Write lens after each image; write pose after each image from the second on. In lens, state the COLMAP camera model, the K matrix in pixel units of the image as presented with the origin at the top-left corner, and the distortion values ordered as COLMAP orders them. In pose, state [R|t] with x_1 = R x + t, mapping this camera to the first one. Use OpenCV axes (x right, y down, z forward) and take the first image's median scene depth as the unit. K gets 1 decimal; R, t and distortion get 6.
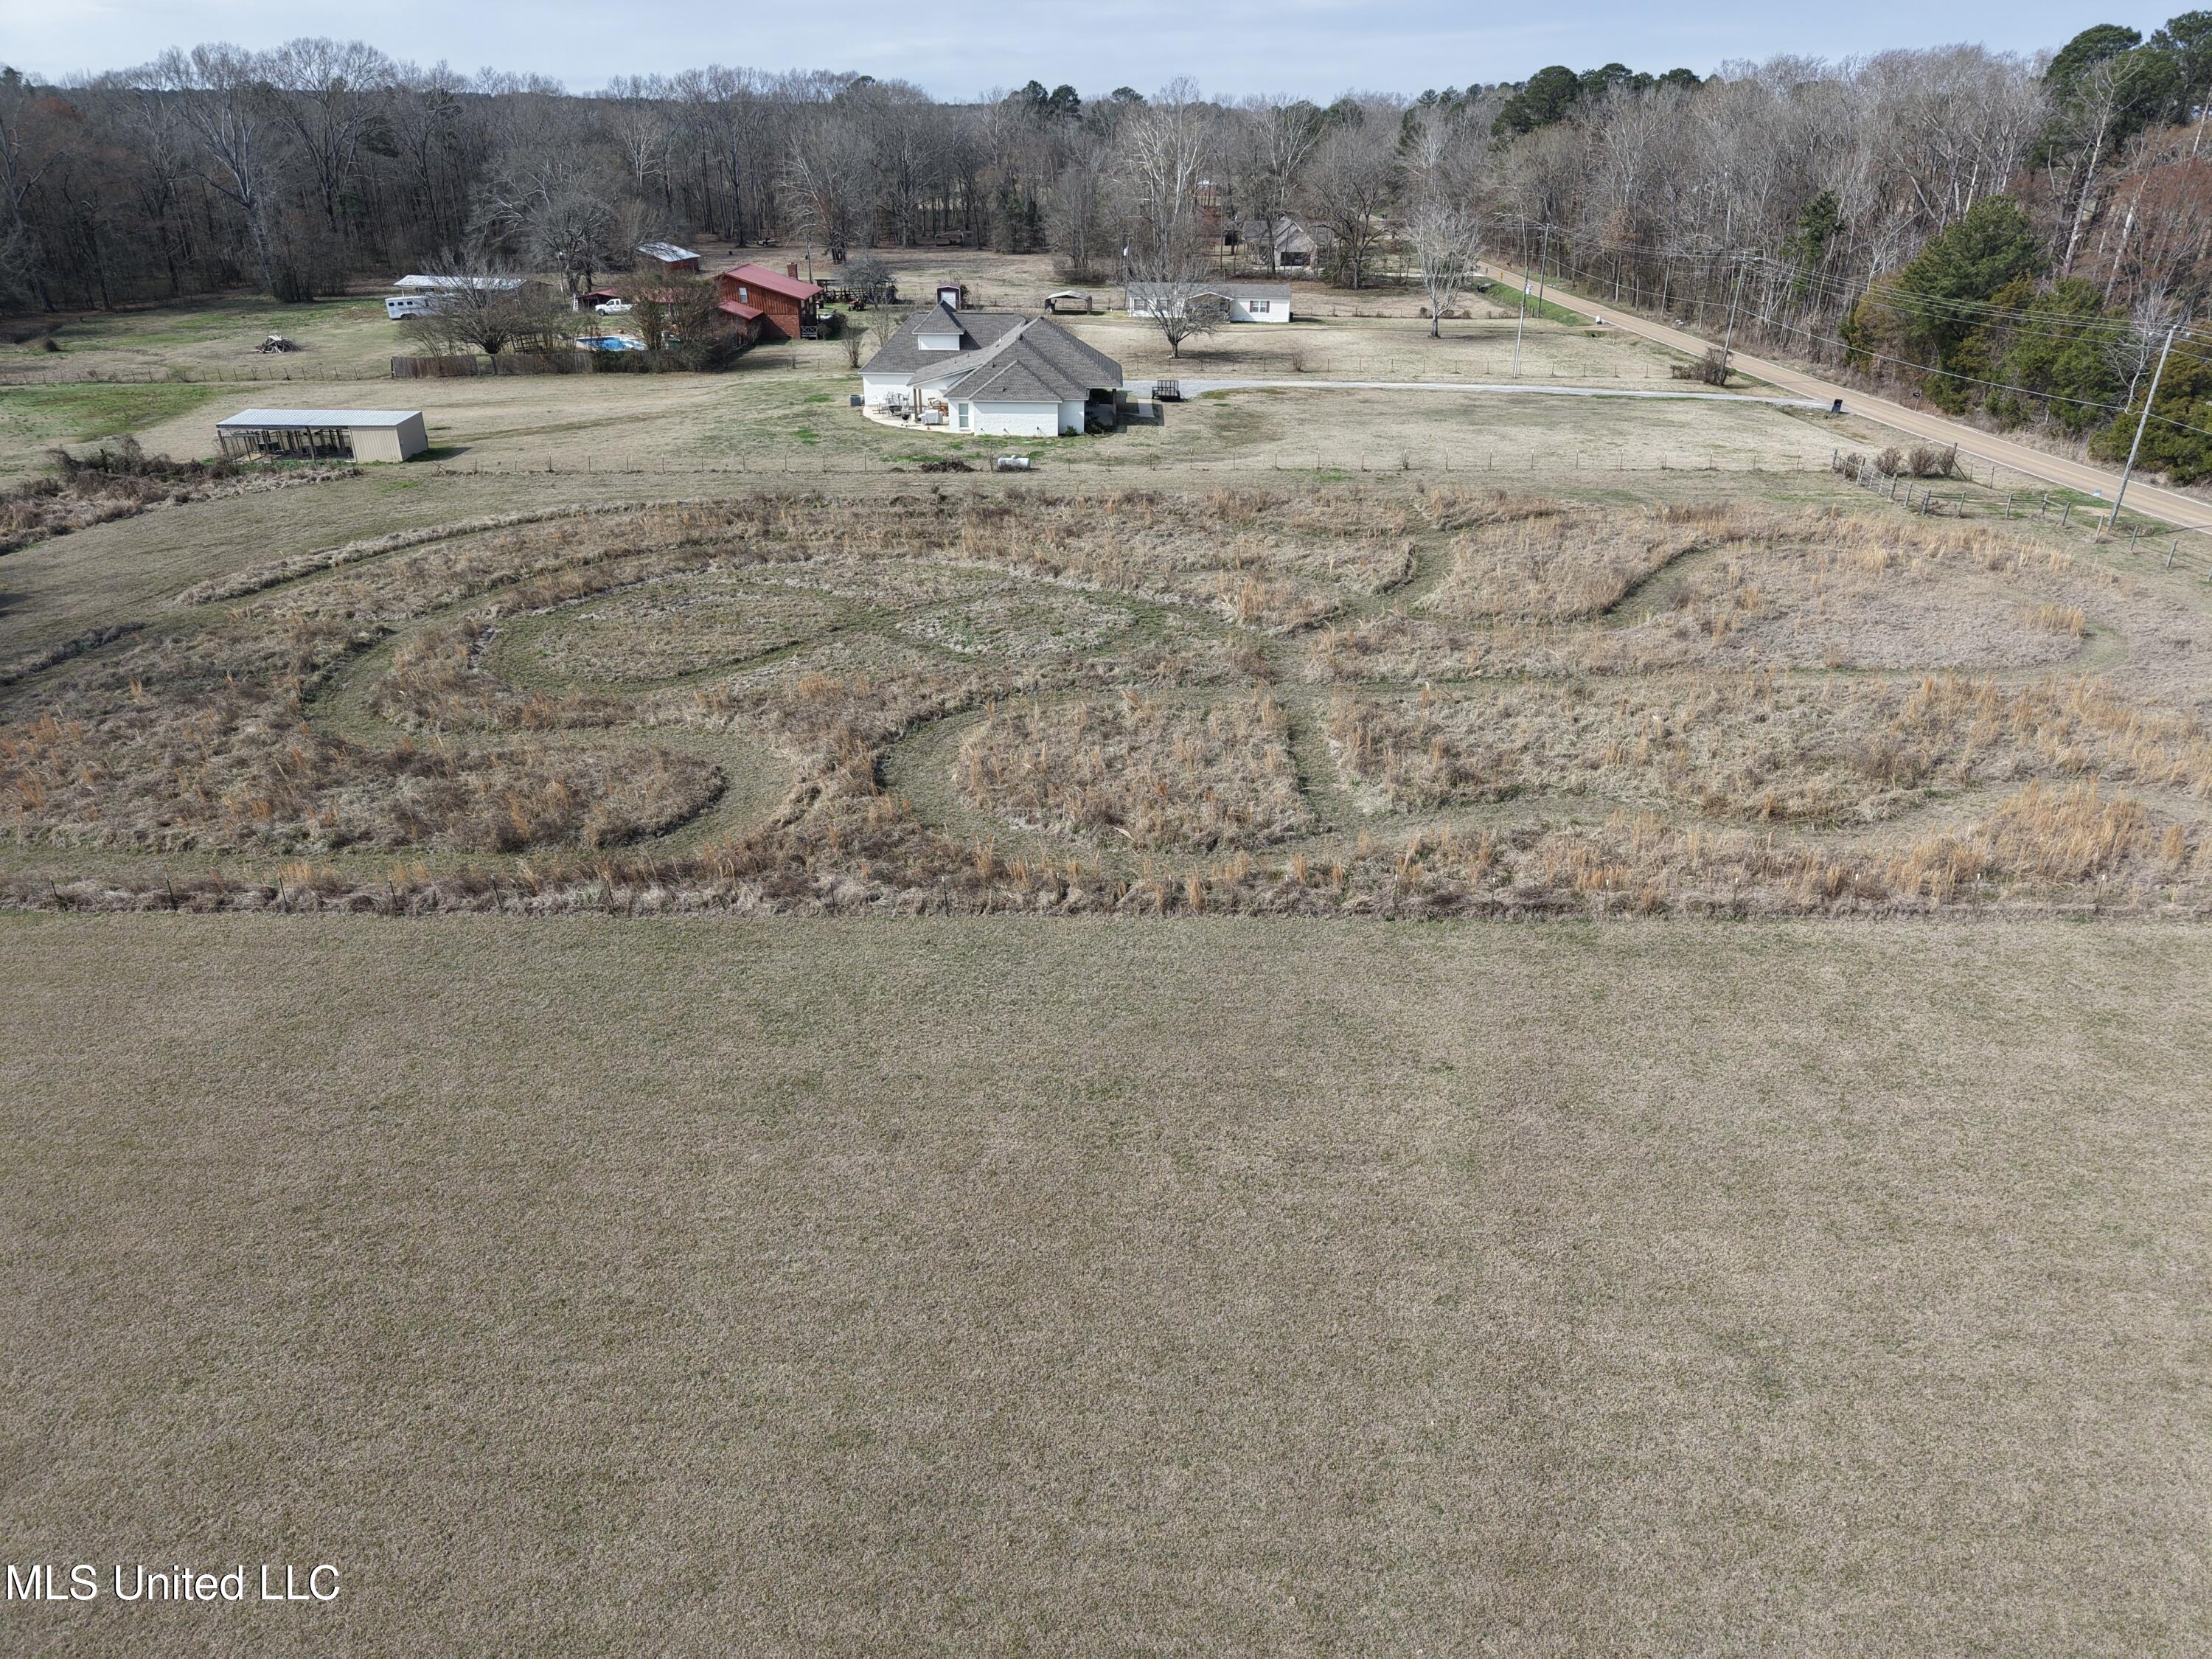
lens RADIAL K [[1474.0, 0, 1106.0], [0, 1474.0, 829.5], [0, 0, 1]] dist [0.025734, -0.025340]
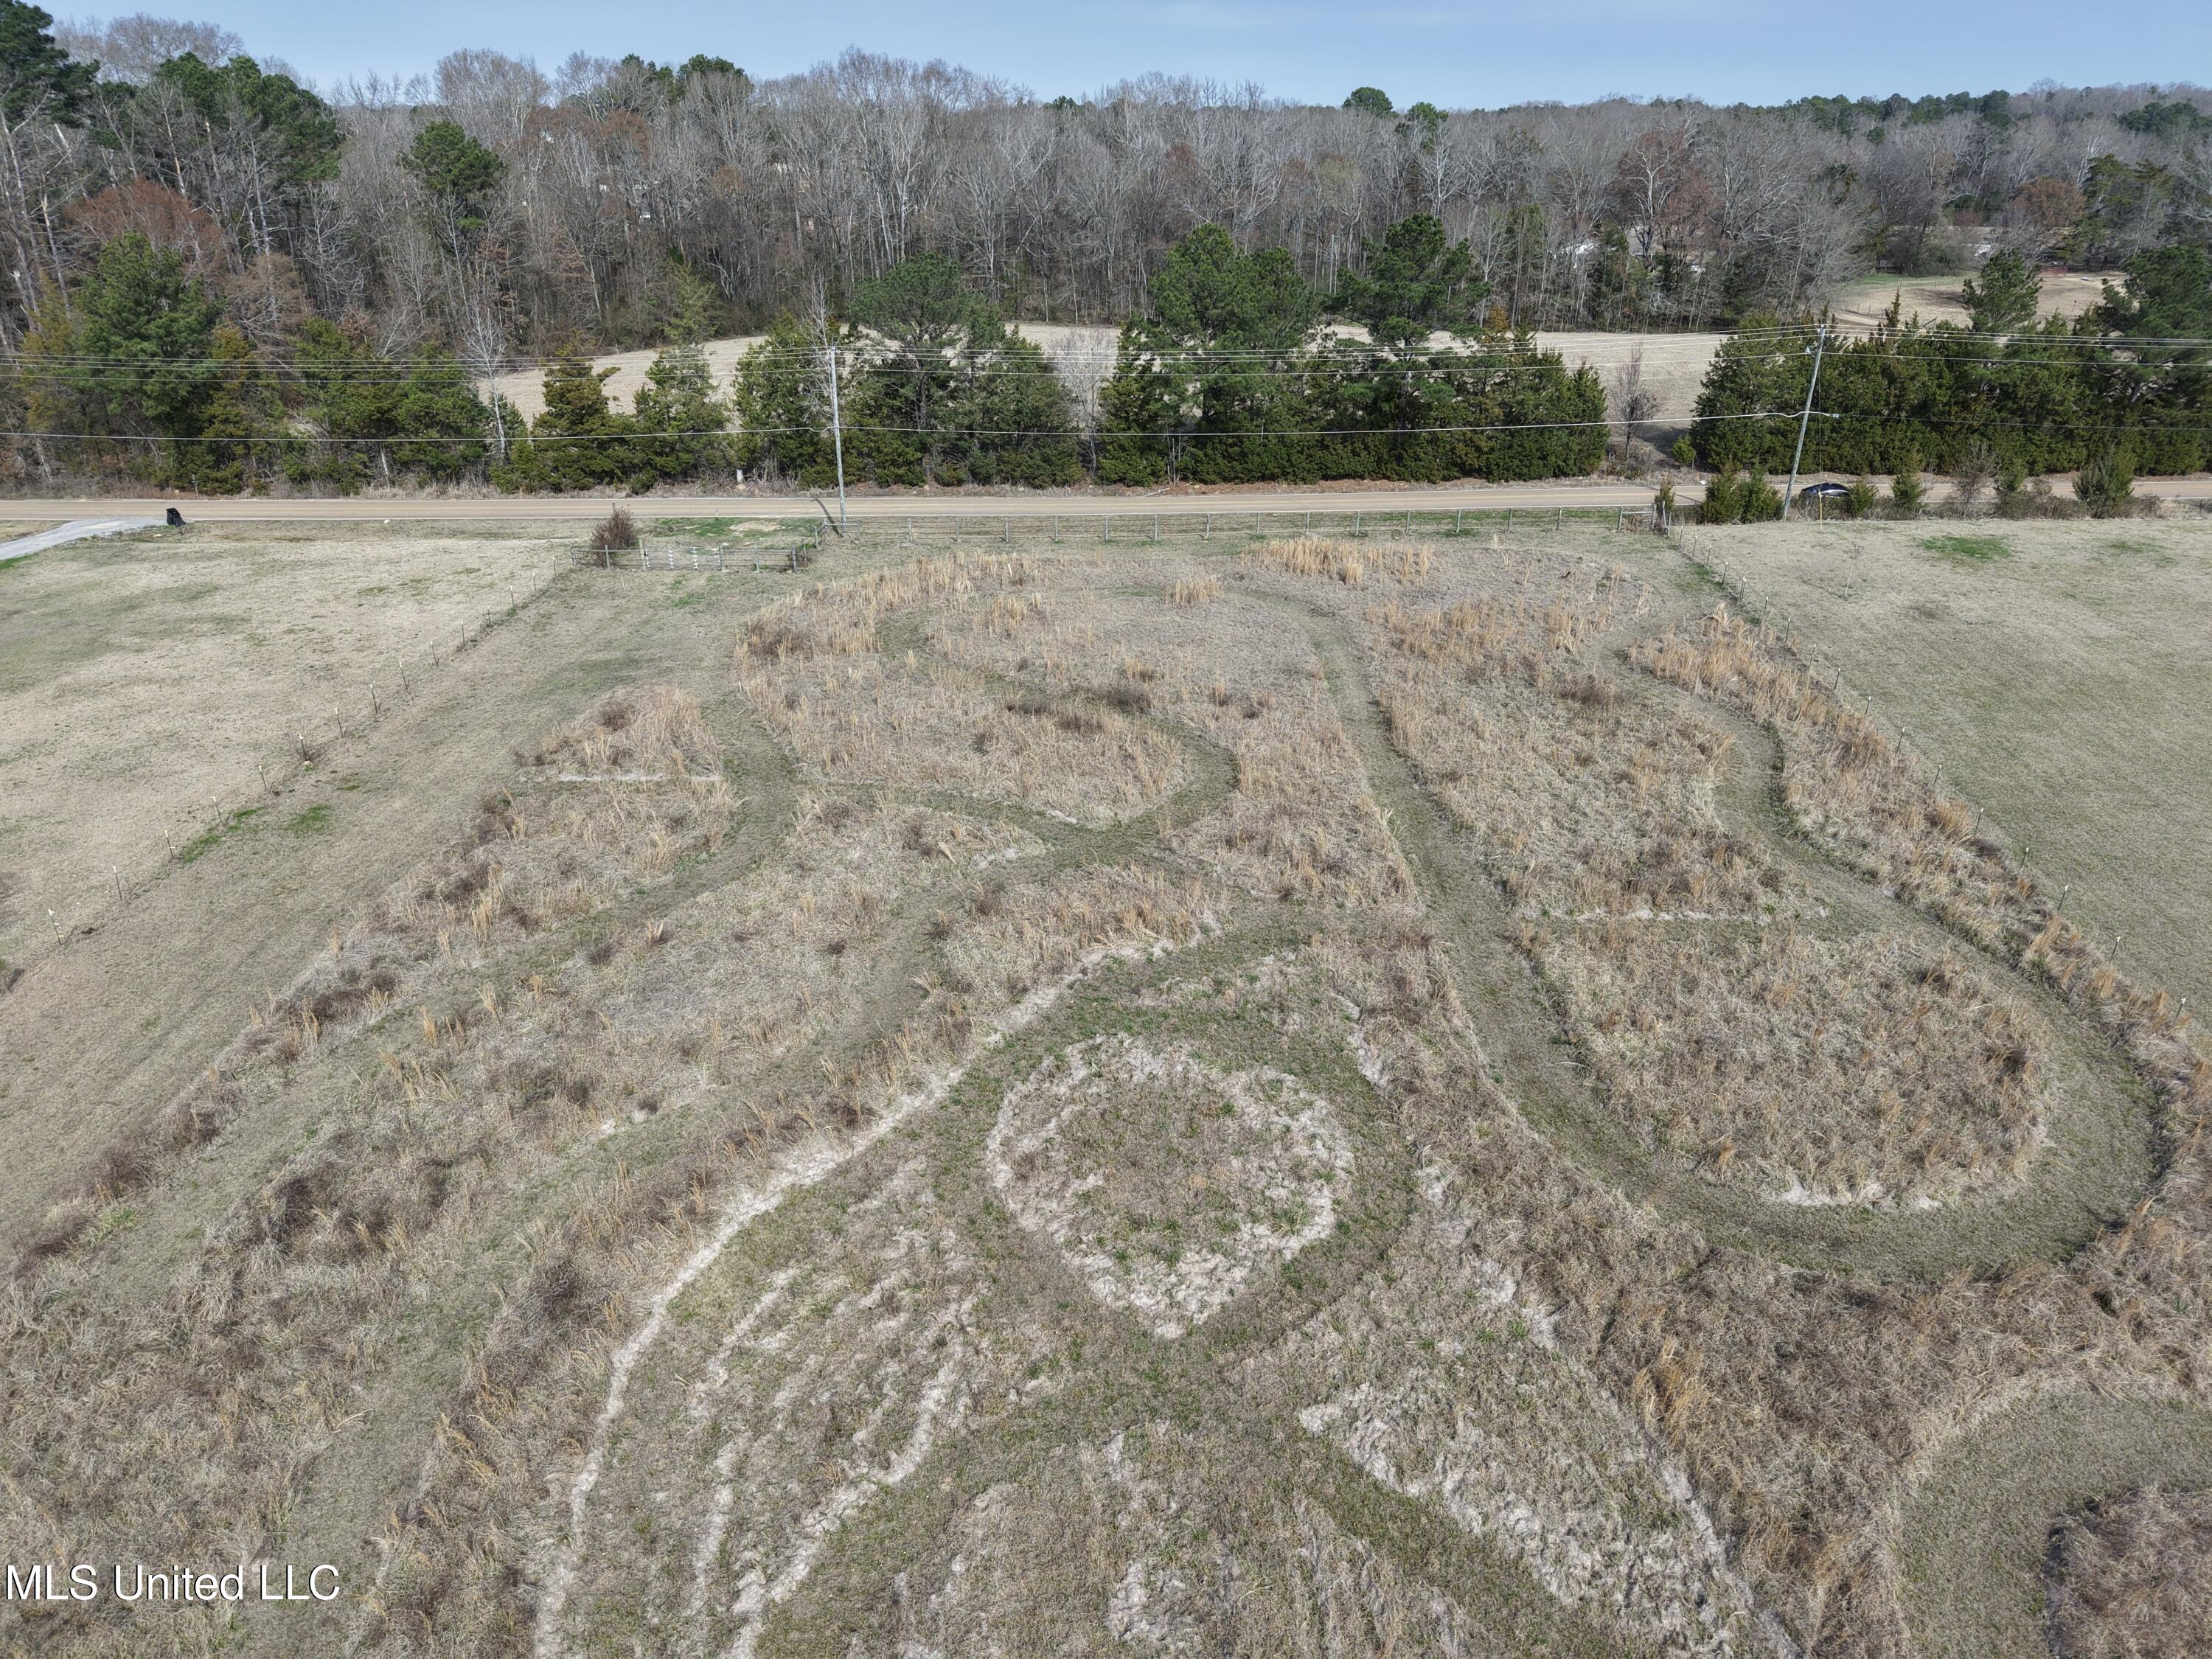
lens RADIAL K [[1474.0, 0, 1106.0], [0, 1474.0, 829.5], [0, 0, 1]] dist [0.025734, -0.025340]
pose [[0.012091, -0.436320, 0.899710, -0.295285], [0.422955, 0.817551, 0.390793, -0.274747], [-0.906070, 0.375812, 0.194429, 0.518805]]
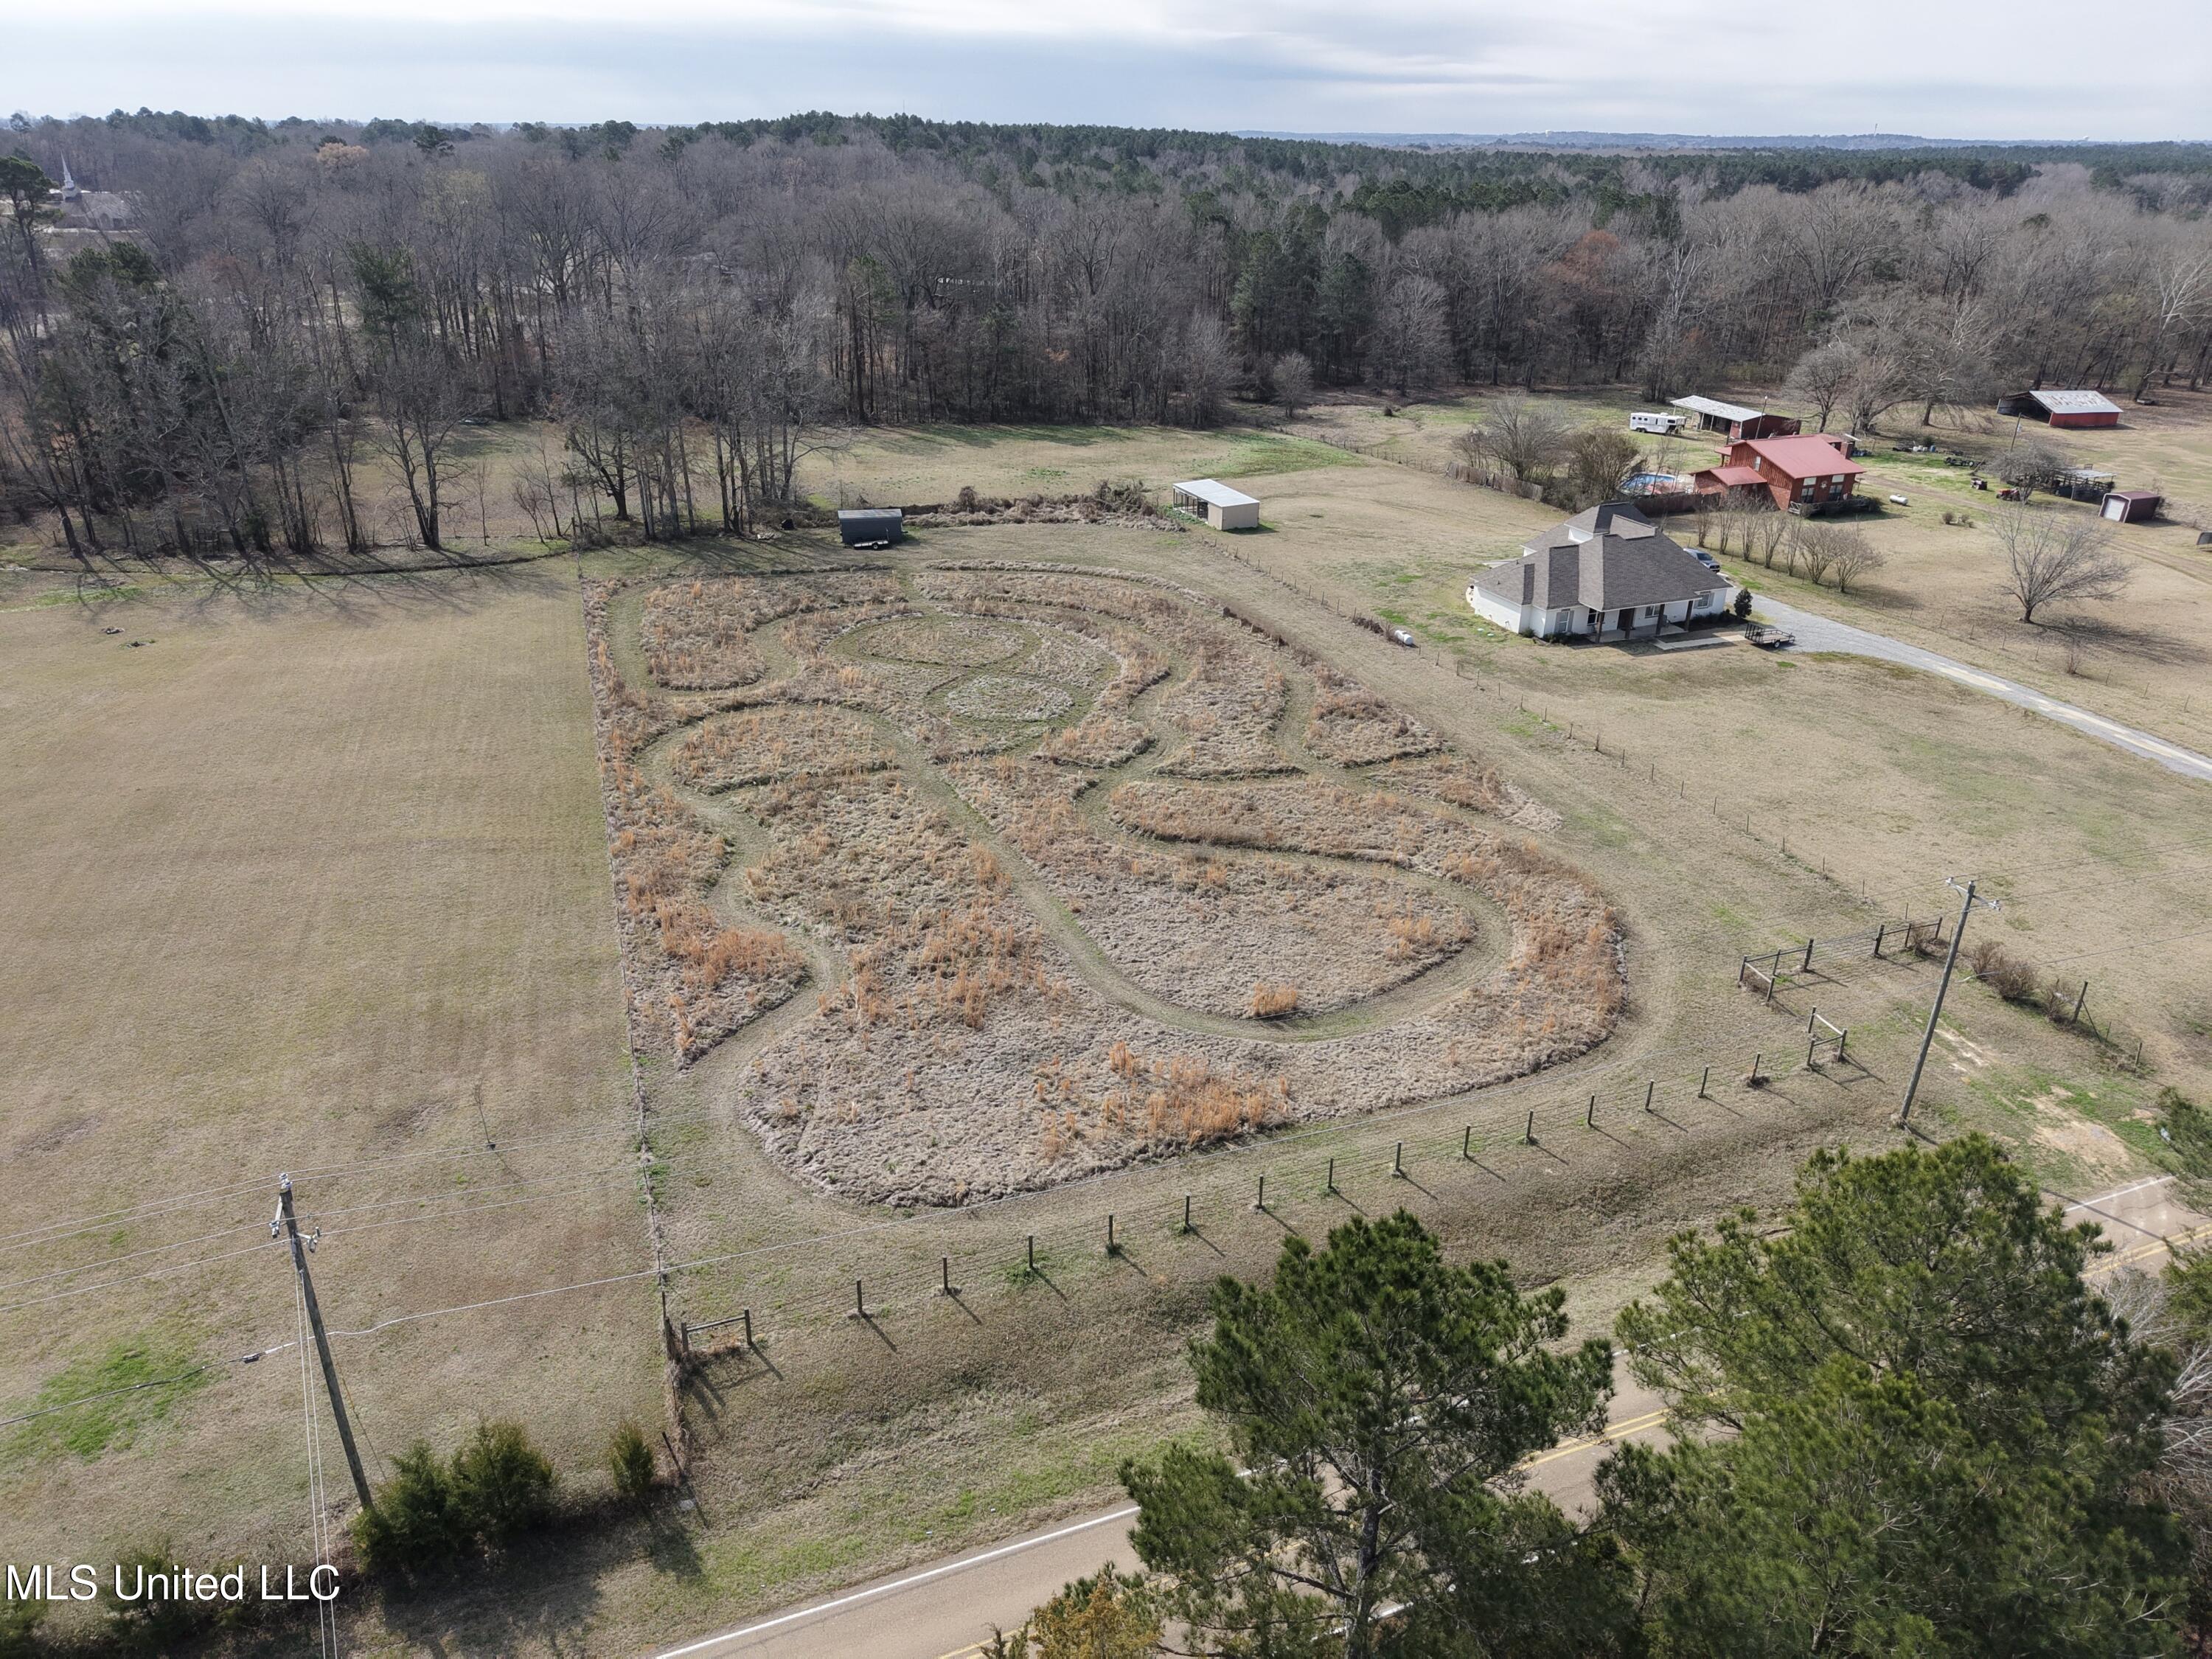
lens RADIAL K [[1474.0, 0, 1106.0], [0, 1474.0, 829.5], [0, 0, 1]] dist [0.025734, -0.025340]
pose [[0.373561, 0.389066, -0.842069, 0.816489], [-0.406959, 0.884499, 0.228135, -0.249881], [0.833569, 0.257465, 0.488748, 0.209987]]
